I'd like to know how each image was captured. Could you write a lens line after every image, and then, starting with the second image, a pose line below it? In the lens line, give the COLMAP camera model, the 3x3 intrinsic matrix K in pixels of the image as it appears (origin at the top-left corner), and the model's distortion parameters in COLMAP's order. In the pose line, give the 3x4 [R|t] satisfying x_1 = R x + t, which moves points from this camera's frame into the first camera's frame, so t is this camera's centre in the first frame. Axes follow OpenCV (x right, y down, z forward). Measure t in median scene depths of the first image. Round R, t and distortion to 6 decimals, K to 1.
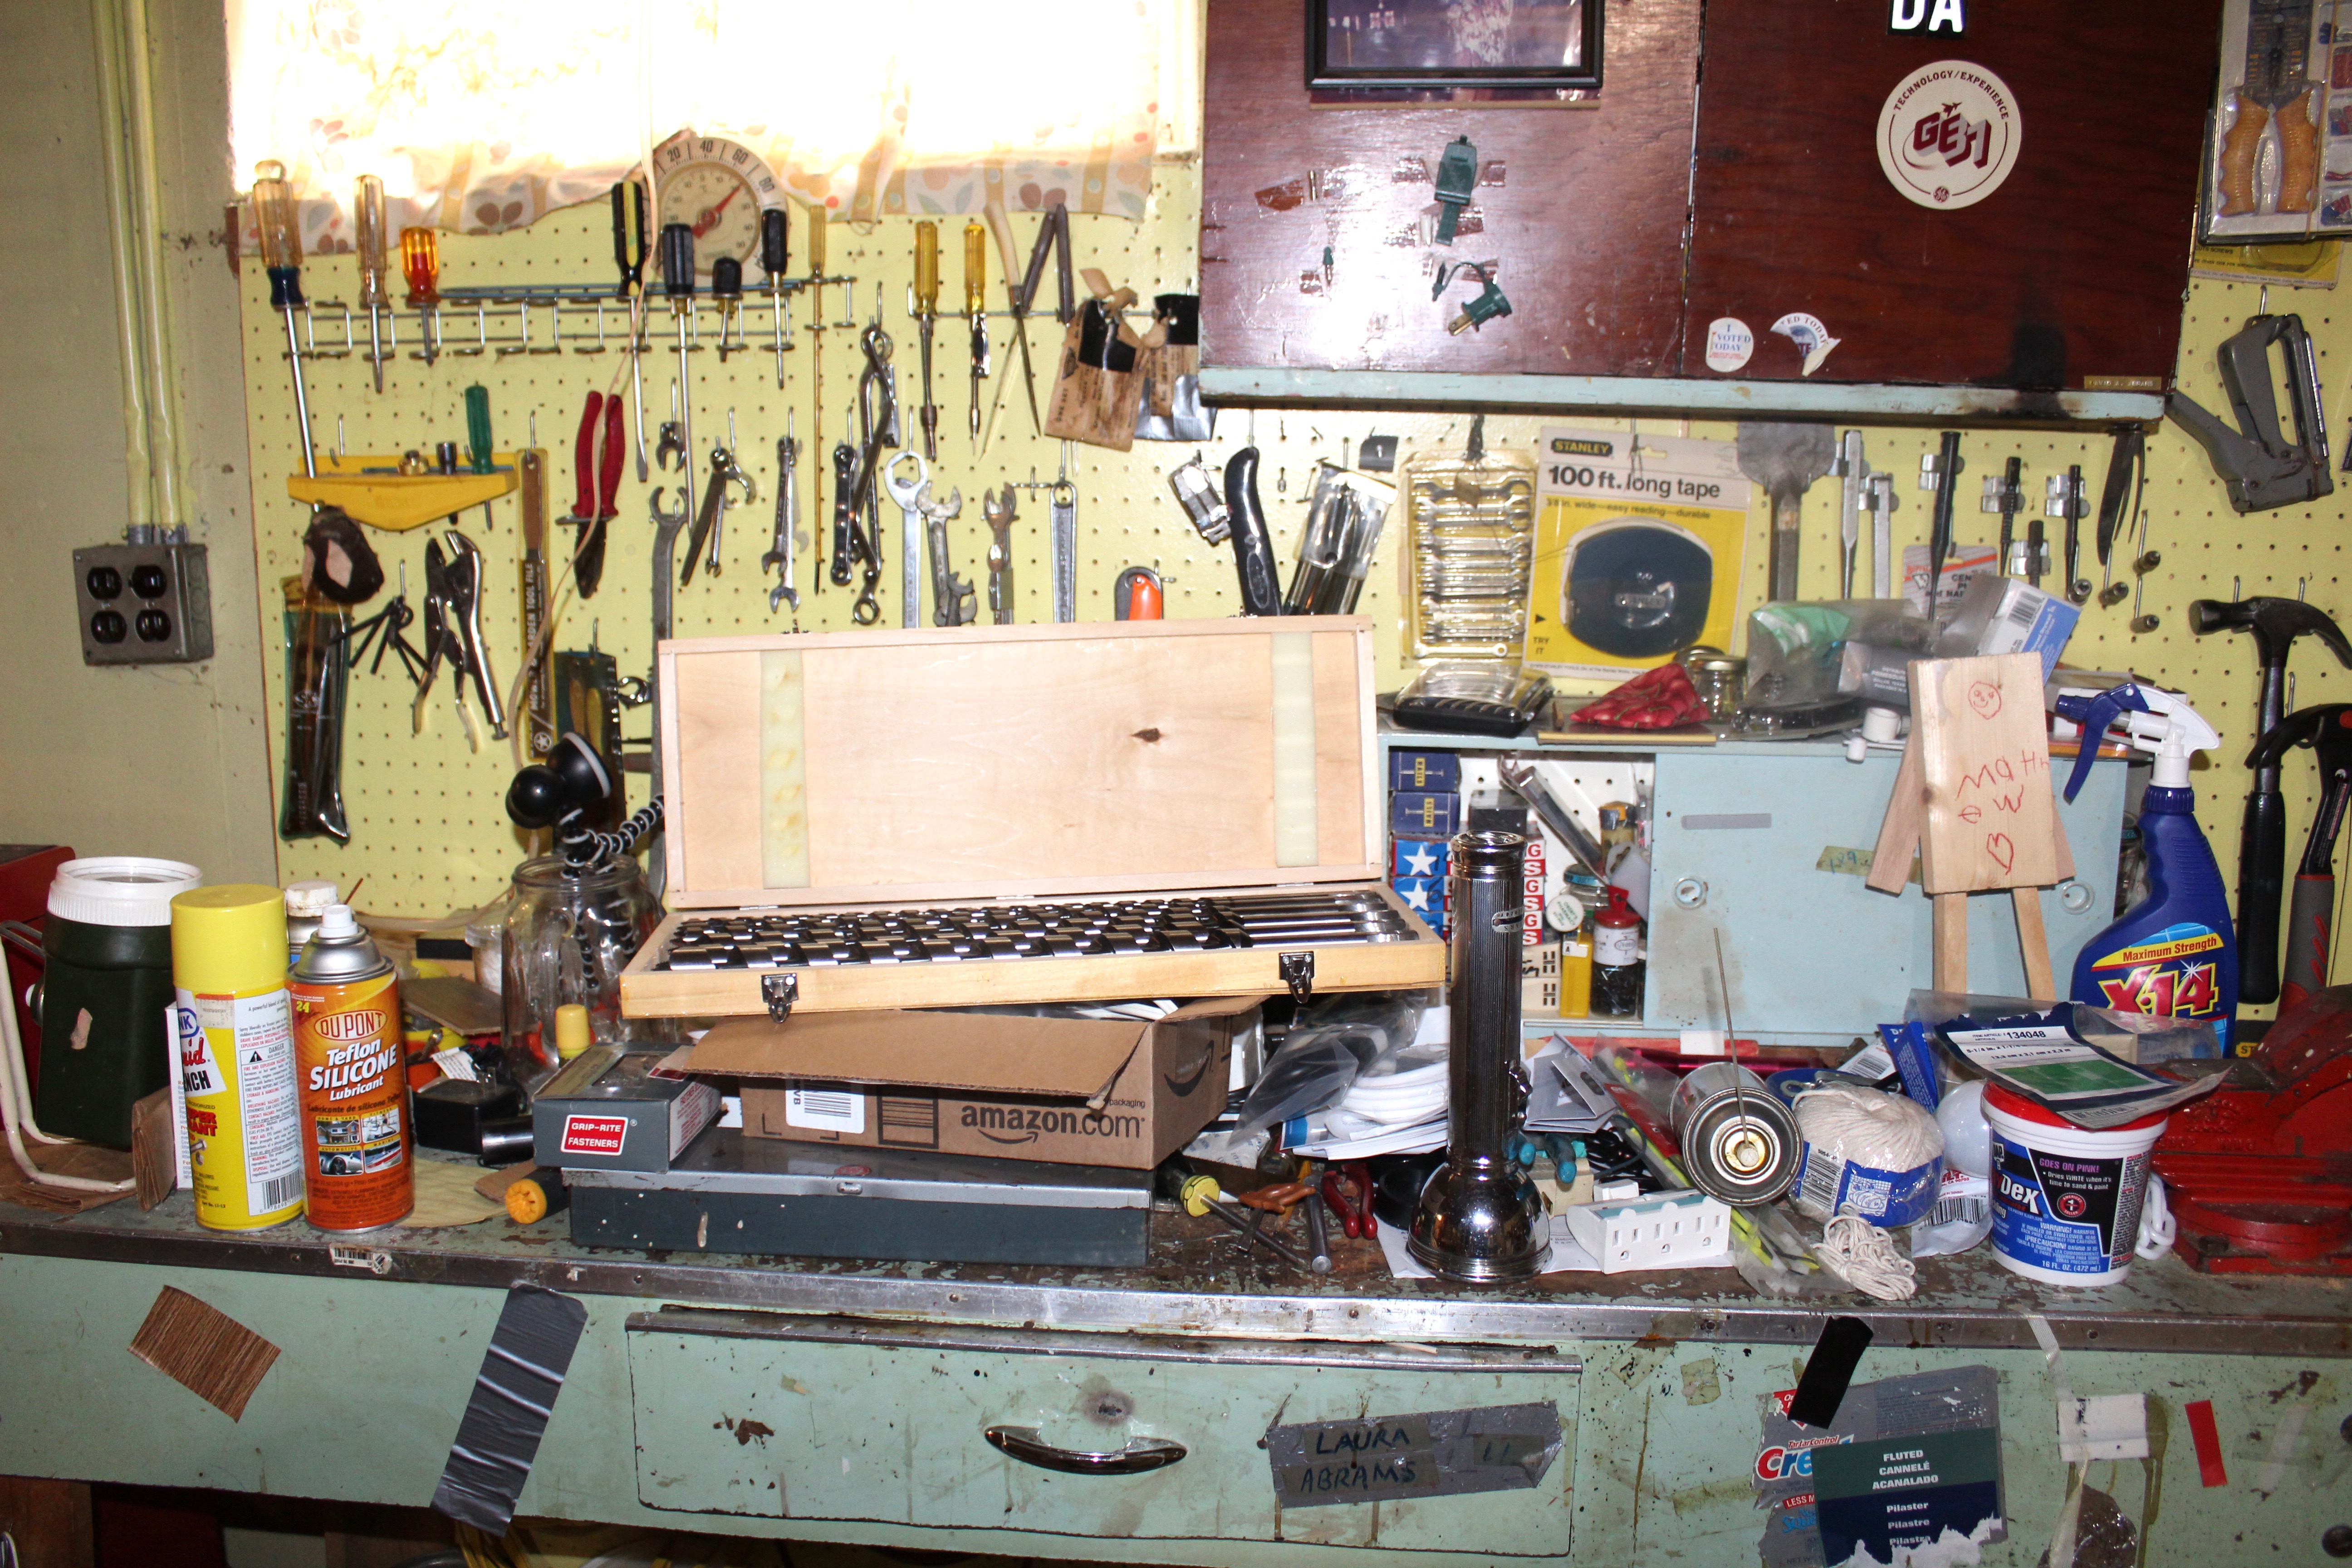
lens RADIAL K [[2020.6, 0, 1168.2], [0, 2020.6, 835.8], [0, 0, 1]] dist [-0.176230, 0.169172]
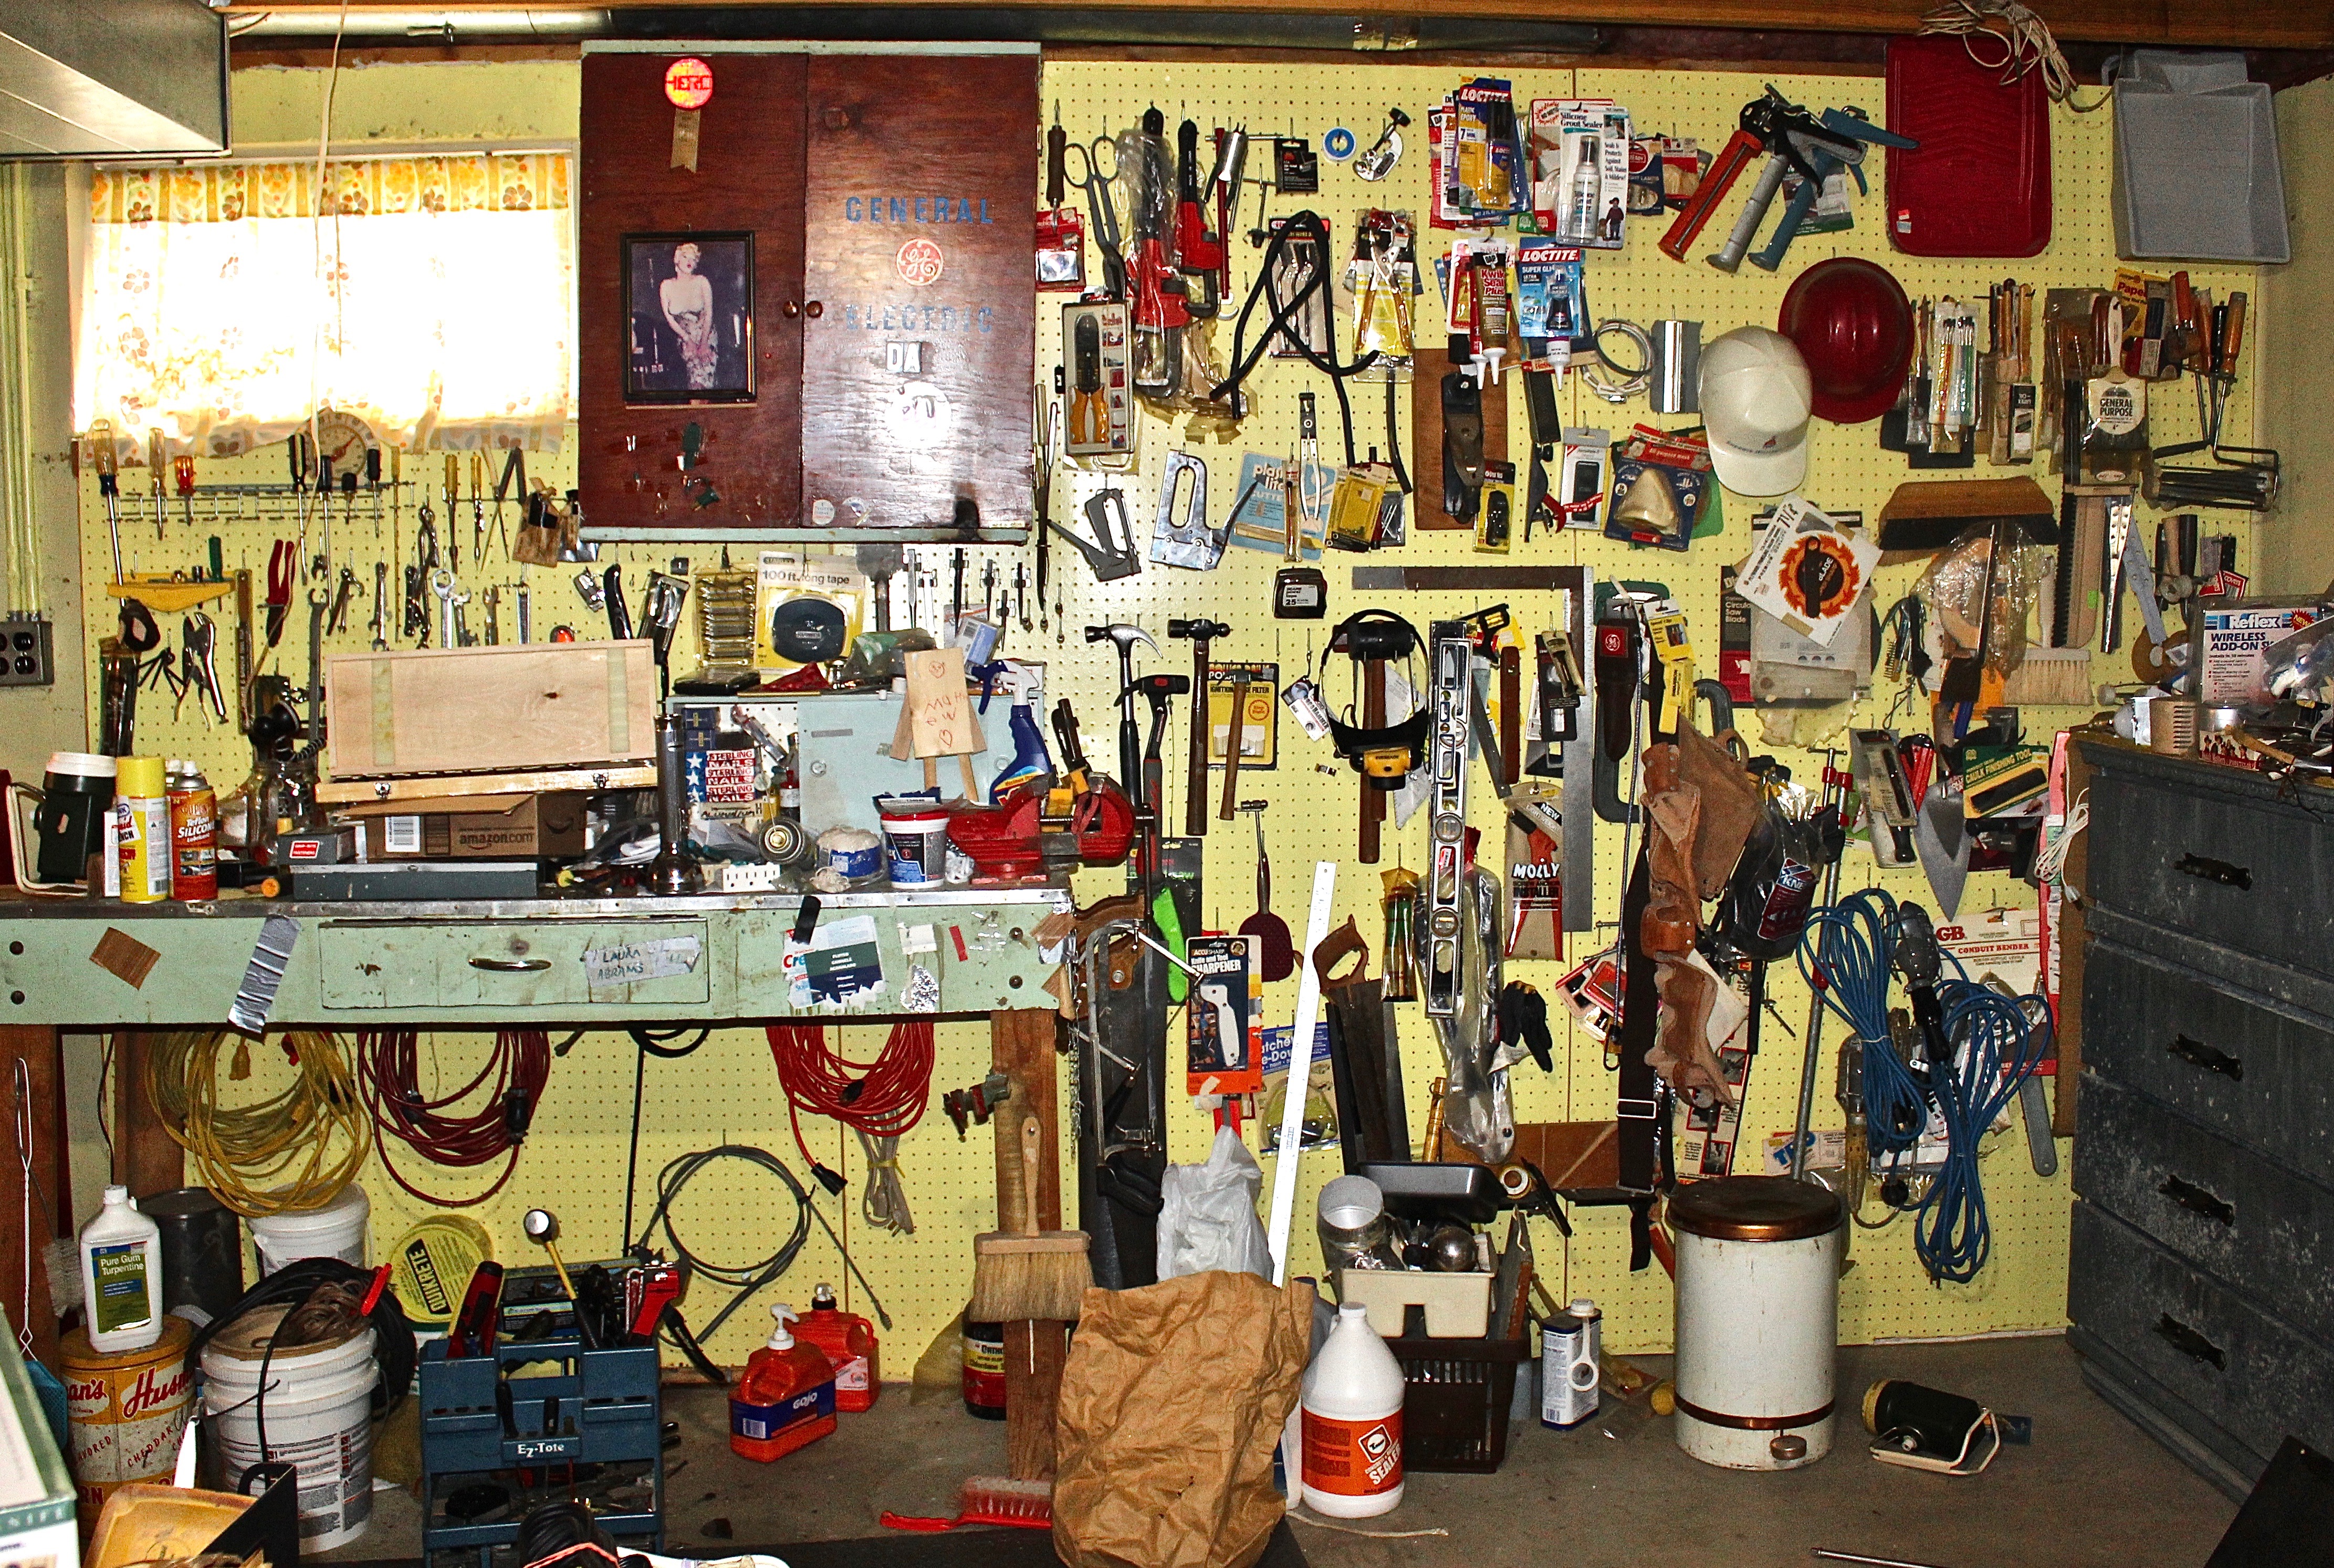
lens RADIAL K [[2324.7, 0, 1167.0], [0, 2324.7, 784.0], [0, 0, 1]] dist [-0.172979, 0.184727]
pose [[0.987613, -0.024304, 0.155015, 0.223033], [0.039340, 0.994730, -0.094681, 0.263395], [-0.151897, 0.099606, 0.983364, -1.320055]]
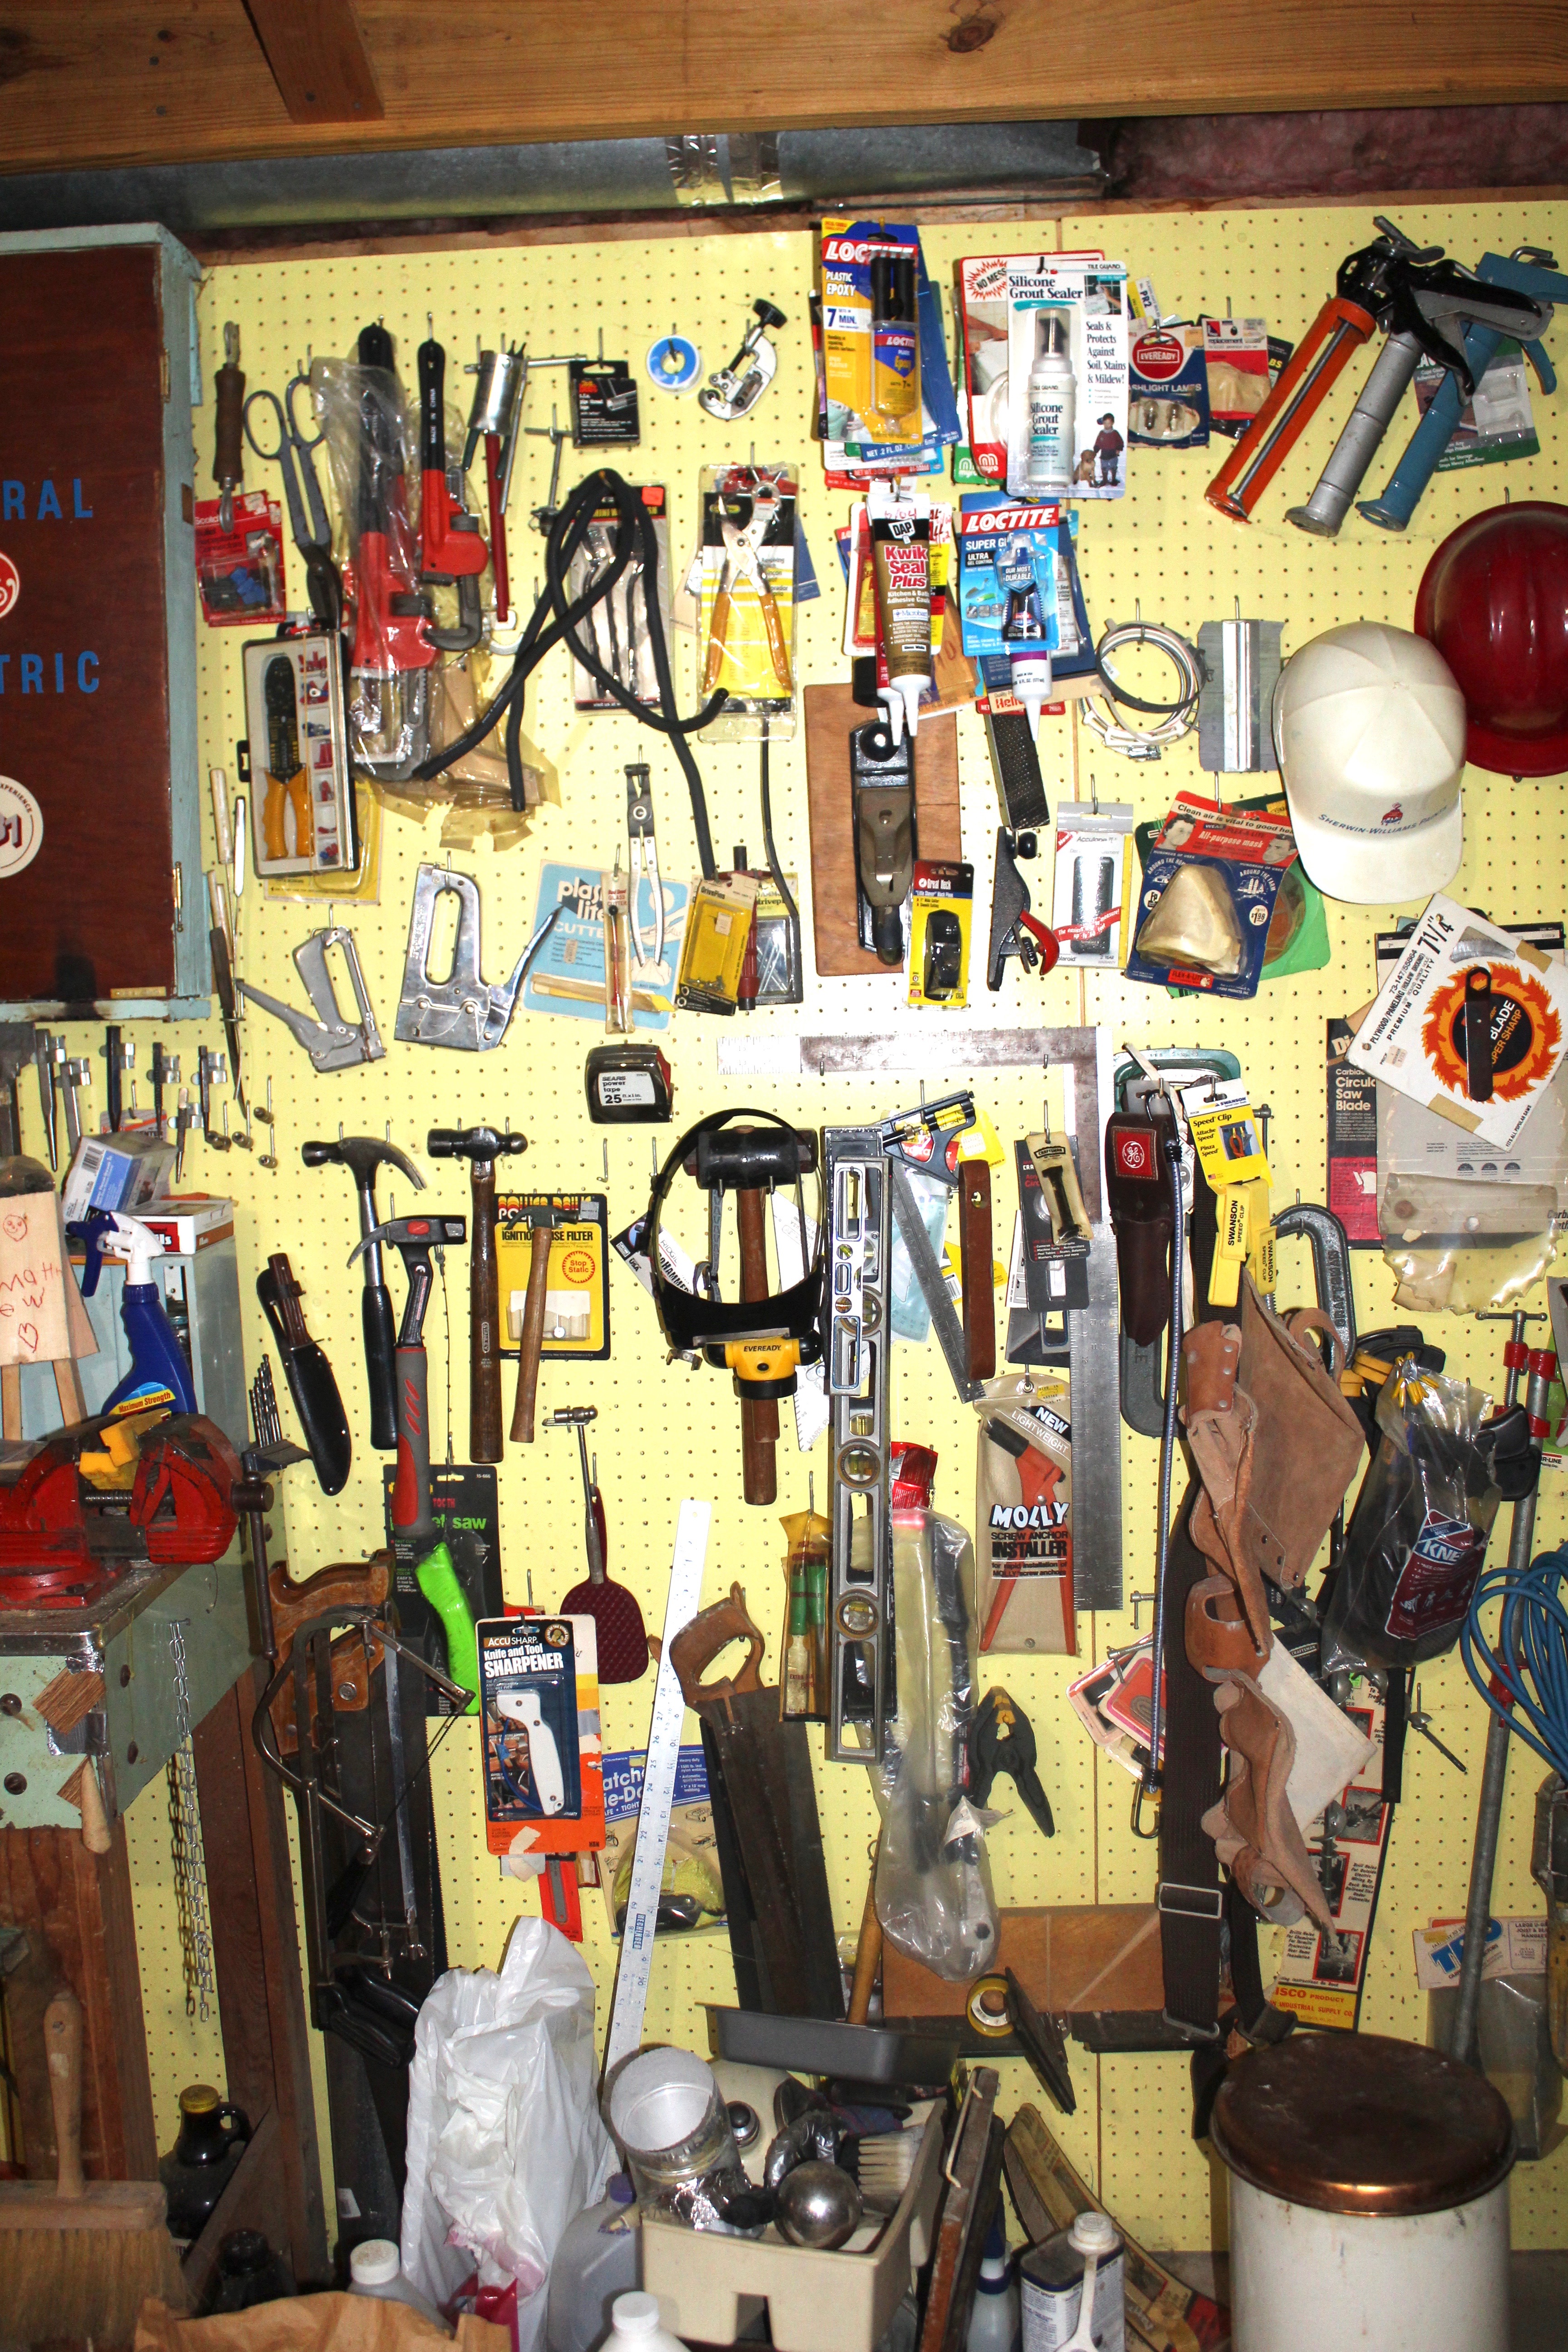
lens RADIAL K [[2262.9, 0, 728.4], [0, 2262.9, 1167.2], [0, 0, 1]] dist [-0.147410, 0.147791]
pose [[0.998887, -0.040287, 0.024520, 0.741417], [0.042499, 0.994315, -0.097632, 0.053796], [-0.020448, 0.098565, 0.994921, -0.491948]]
